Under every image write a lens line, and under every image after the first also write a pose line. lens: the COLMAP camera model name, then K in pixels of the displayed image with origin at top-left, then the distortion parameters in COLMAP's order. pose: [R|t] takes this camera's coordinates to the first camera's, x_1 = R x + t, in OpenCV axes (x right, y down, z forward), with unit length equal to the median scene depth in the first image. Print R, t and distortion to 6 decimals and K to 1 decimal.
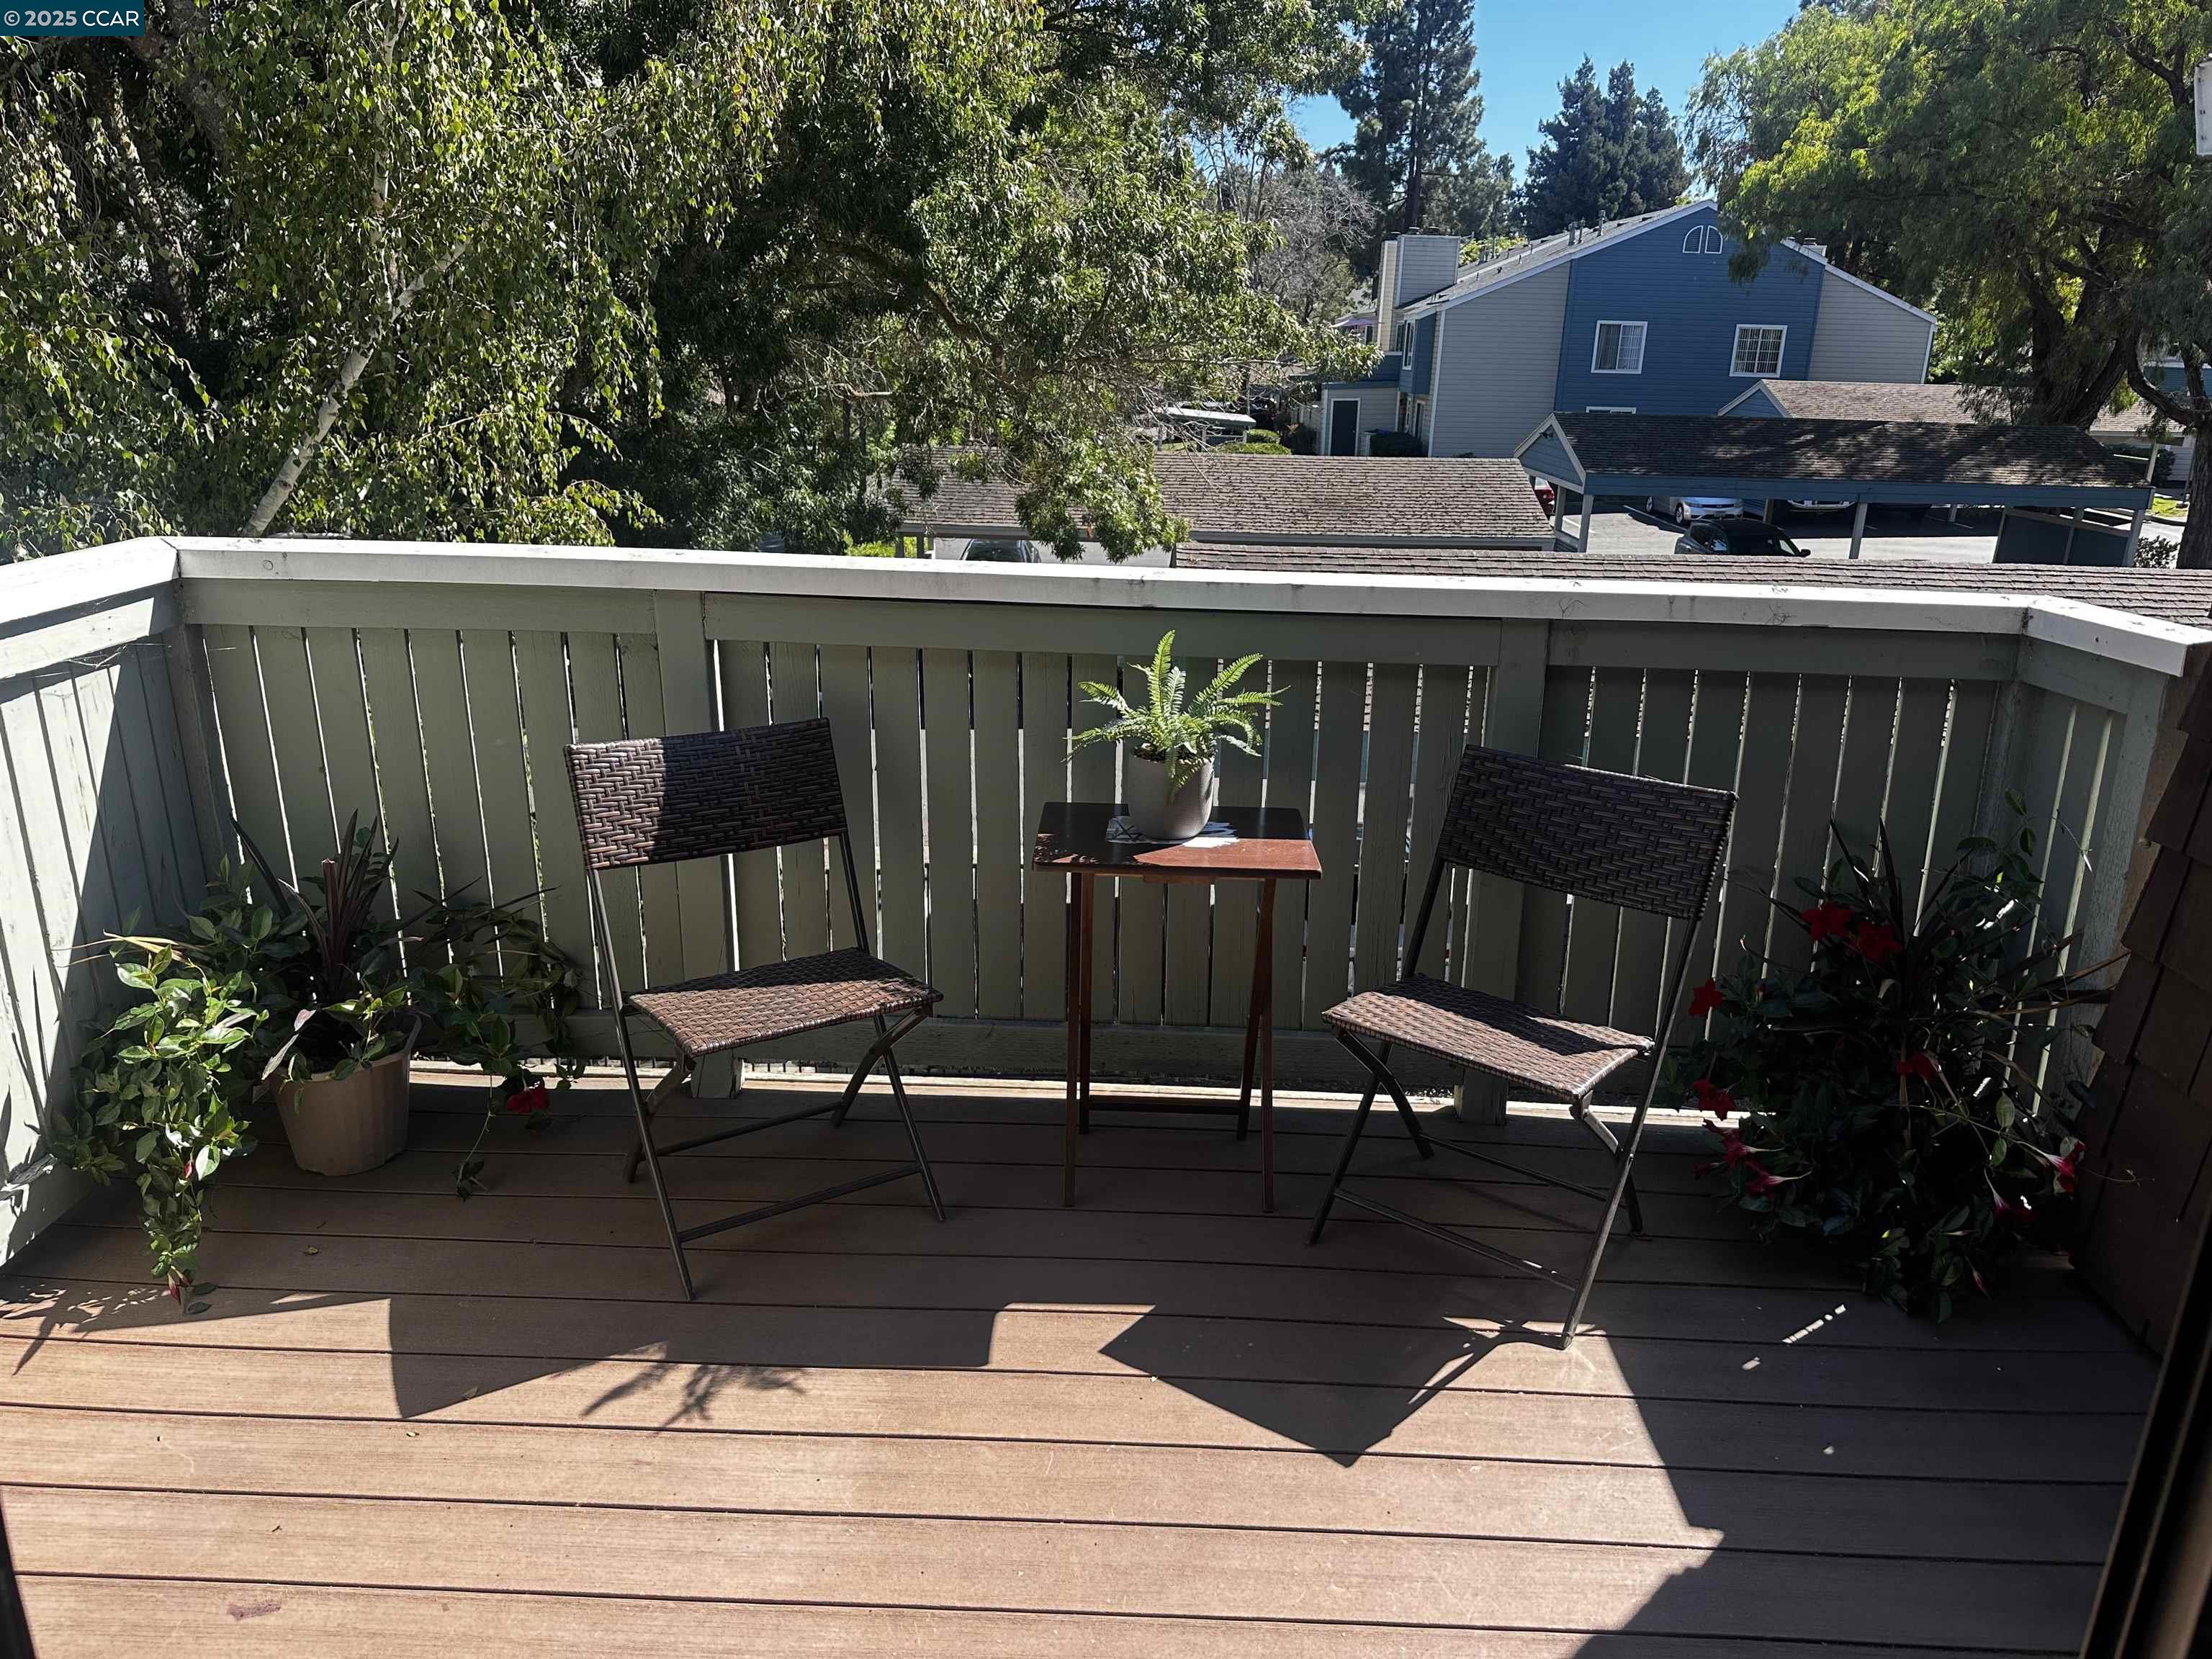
lens RADIAL K [[1563.1, 0, 1106.0], [0, 1563.1, 829.5], [0, 0, 1]] dist [0.075967, -0.098831]
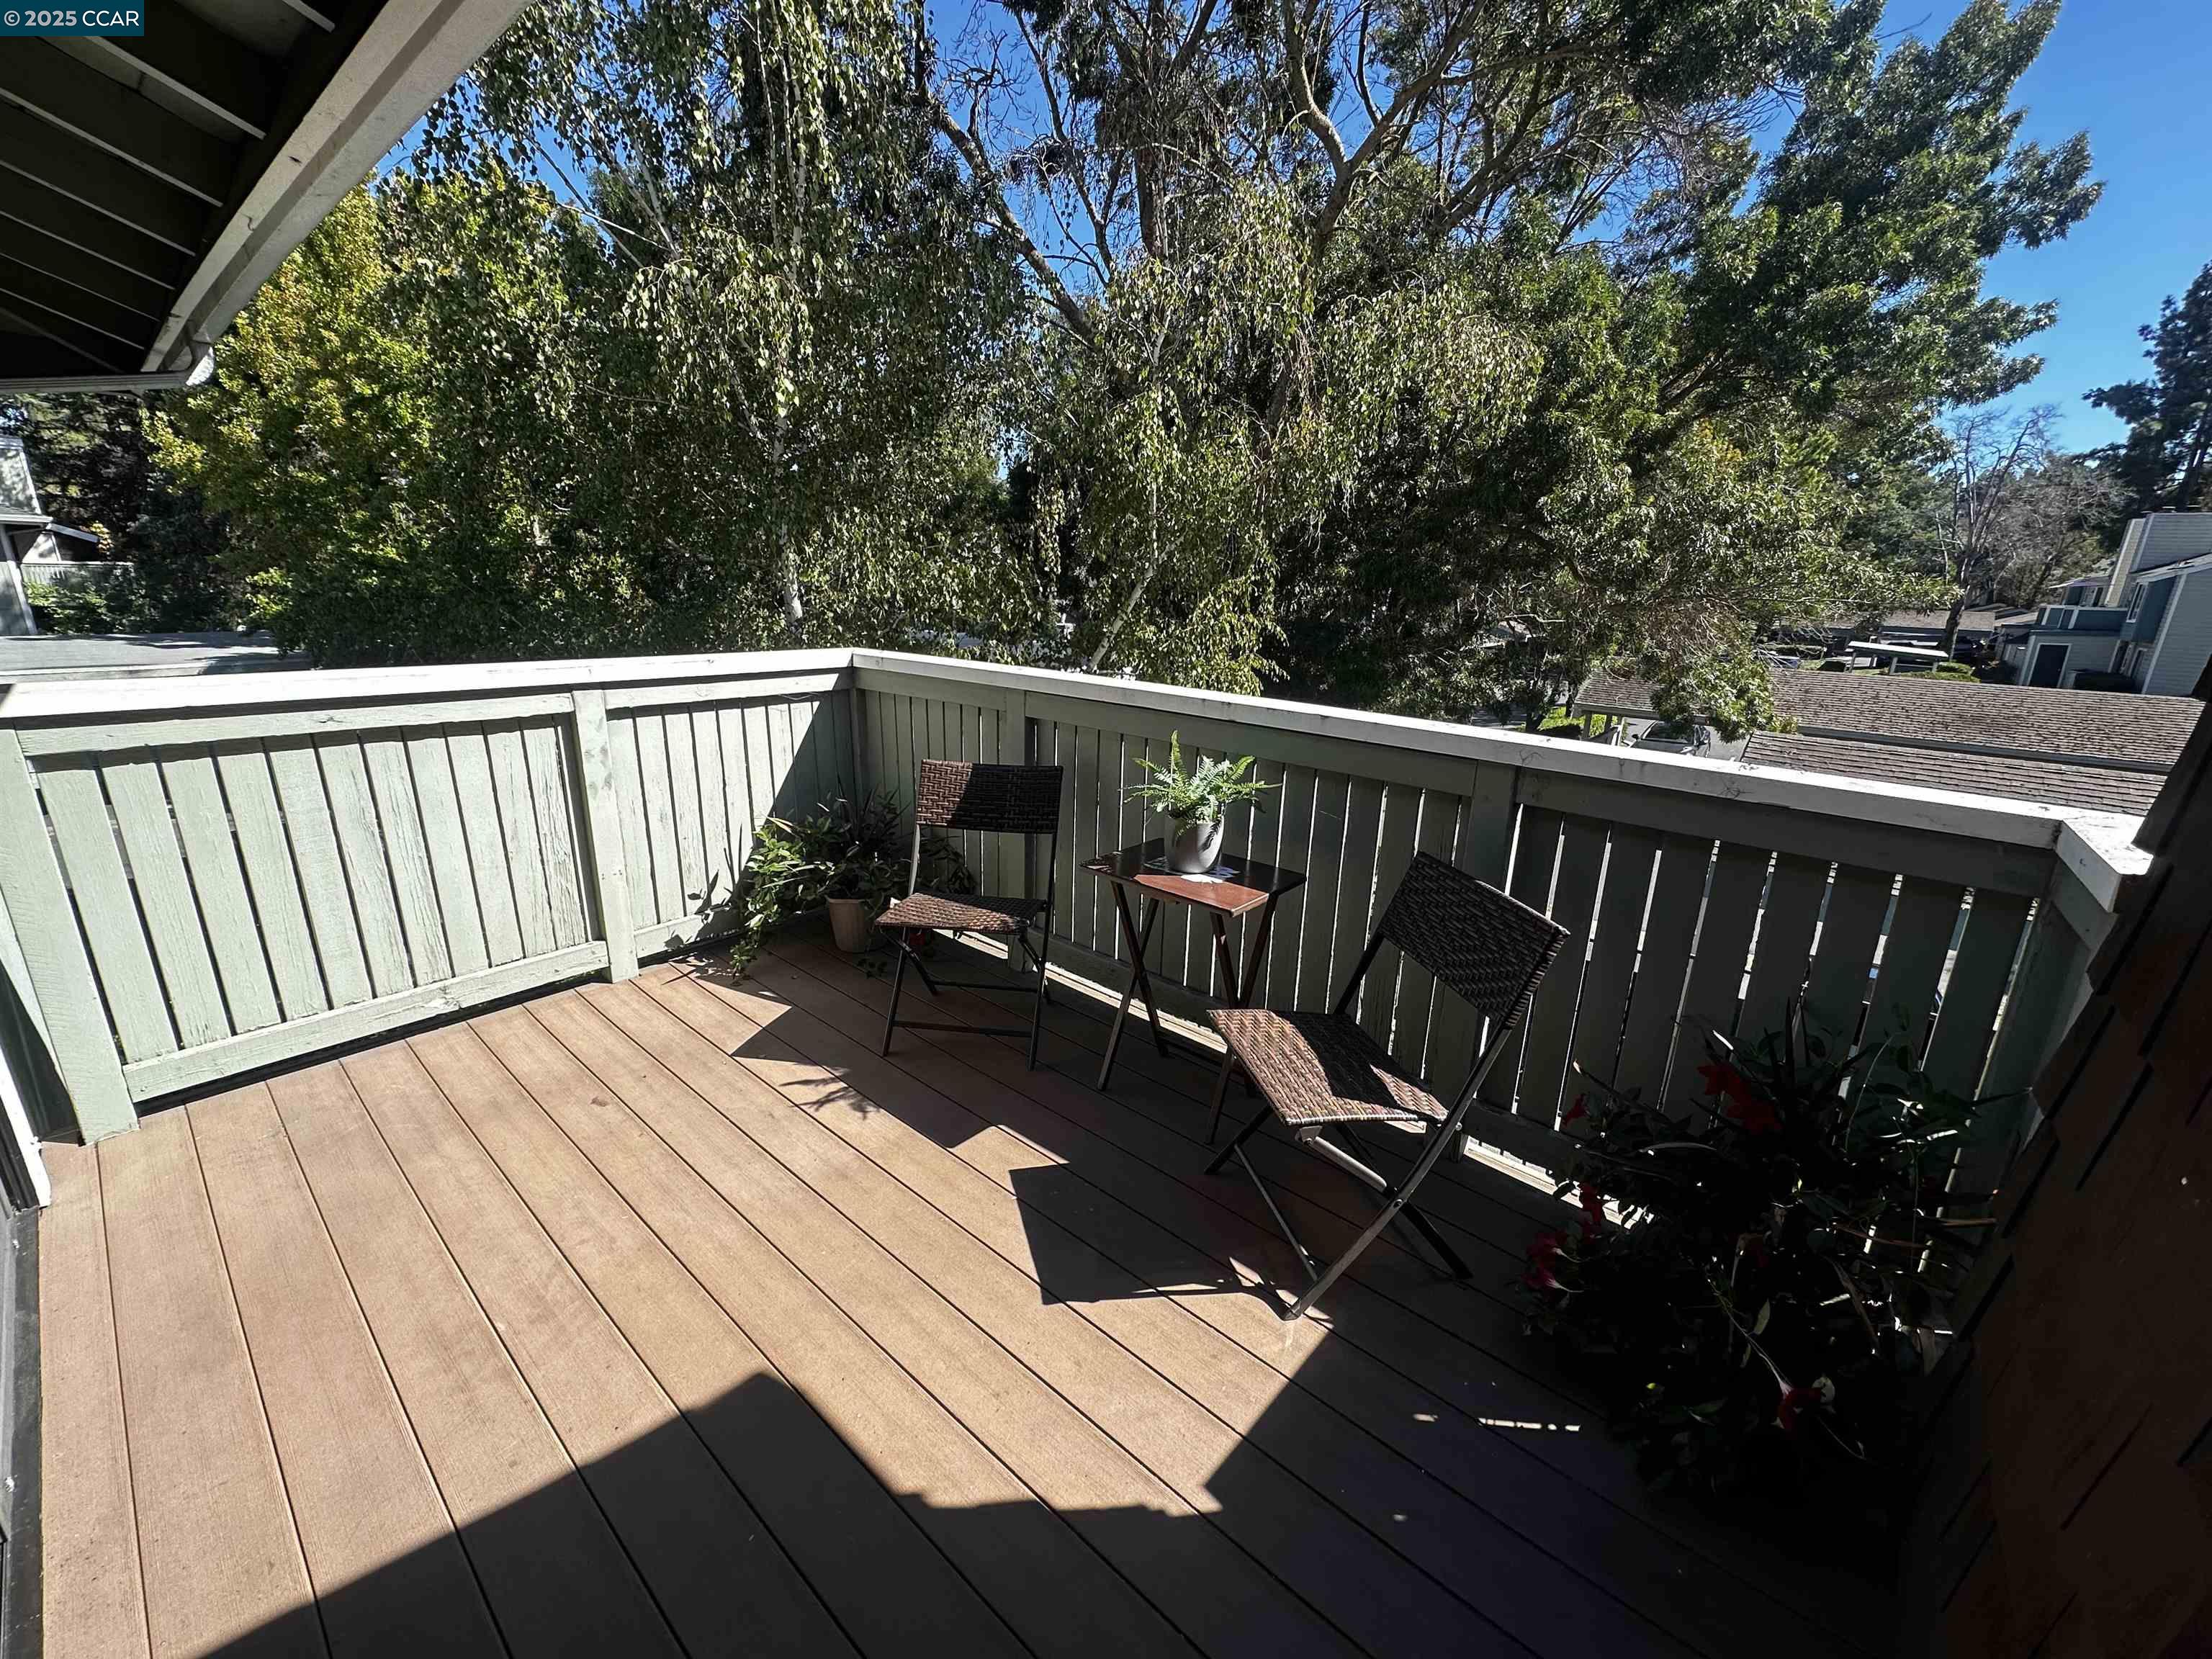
lens RADIAL K [[885.3, 0, 1105.3], [0, 885.3, 815.3], [0, 0, 1]] dist [0.000837, -0.000547]
pose [[0.769847, 0.164253, -0.616731, 0.484236], [-0.198667, 0.979981, 0.013006, -0.041996], [0.606521, 0.112512, 0.787067, 0.274499]]
